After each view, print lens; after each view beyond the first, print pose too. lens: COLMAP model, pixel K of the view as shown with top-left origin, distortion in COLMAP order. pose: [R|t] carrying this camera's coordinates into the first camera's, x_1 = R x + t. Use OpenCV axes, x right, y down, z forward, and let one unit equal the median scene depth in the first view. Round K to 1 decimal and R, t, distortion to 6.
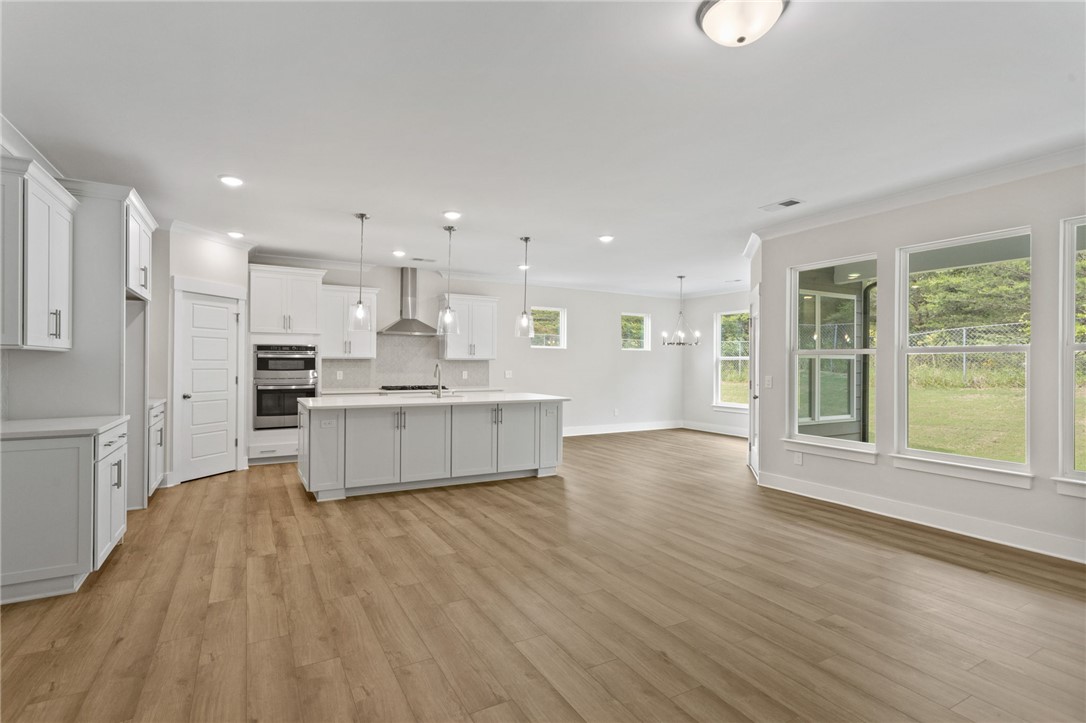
lens RADIAL K [[518.1, 0, 540.8], [0, 518.1, 359.1], [0, 0, 1]] dist [0.005404, 0.002518]
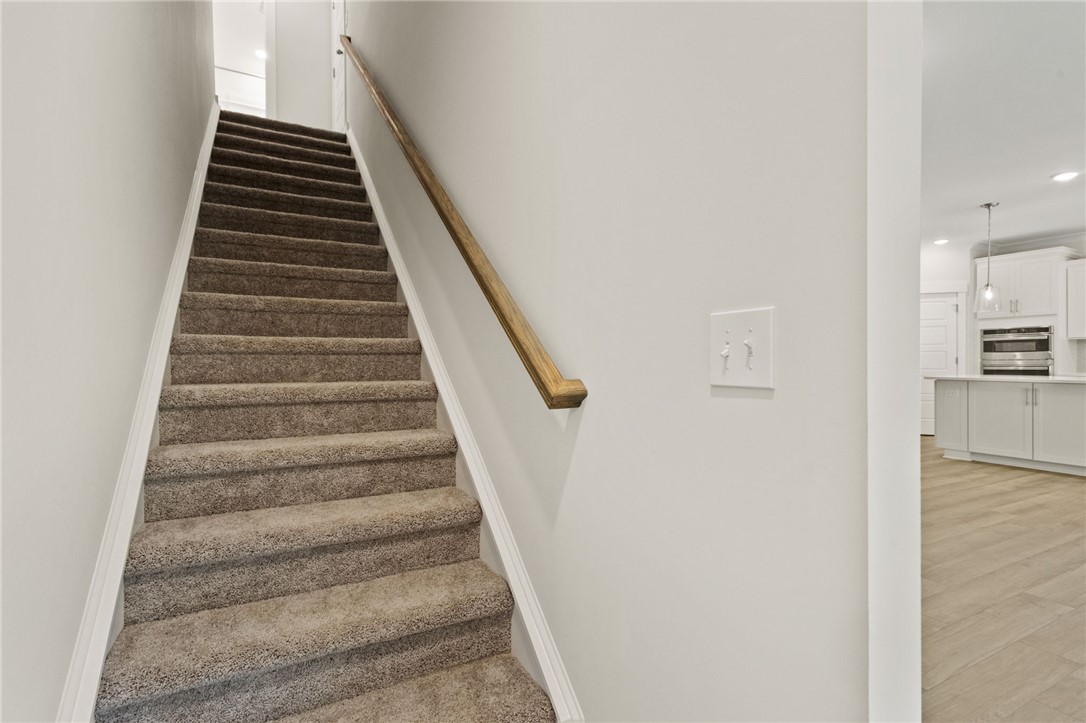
lens RADIAL K [[518.1, 0, 537.1], [0, 518.1, 363.6], [0, 0, 1]] dist [0.005404, 0.002518]
pose [[-0.027668, -0.000118, -0.999617, 0.790371], [0.011821, 0.999930, -0.000446, 0.045786], [0.999547, -0.011829, -0.027665, 0.086200]]
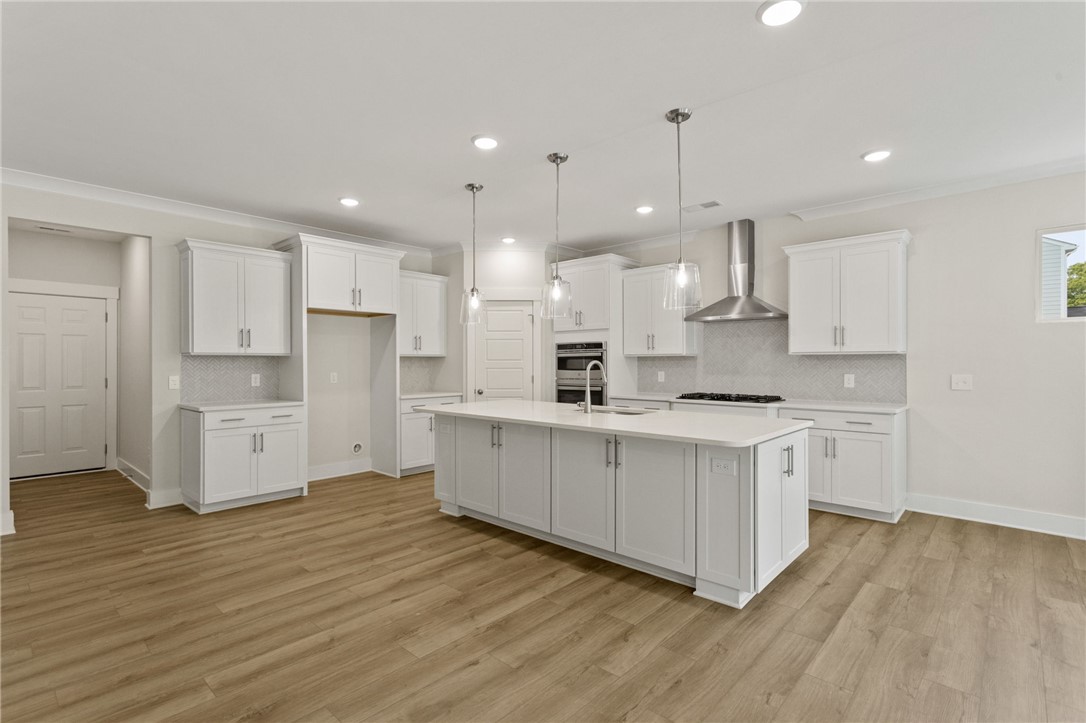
lens RADIAL K [[518.1, 0, 543.3], [0, 518.1, 367.8], [0, 0, 1]] dist [0.005404, 0.002518]
pose [[0.309191, 0.006207, -0.950980, 0.502137], [0.013168, 0.999855, 0.010808, 0.009202], [0.950909, -0.015864, 0.309064, 0.871179]]
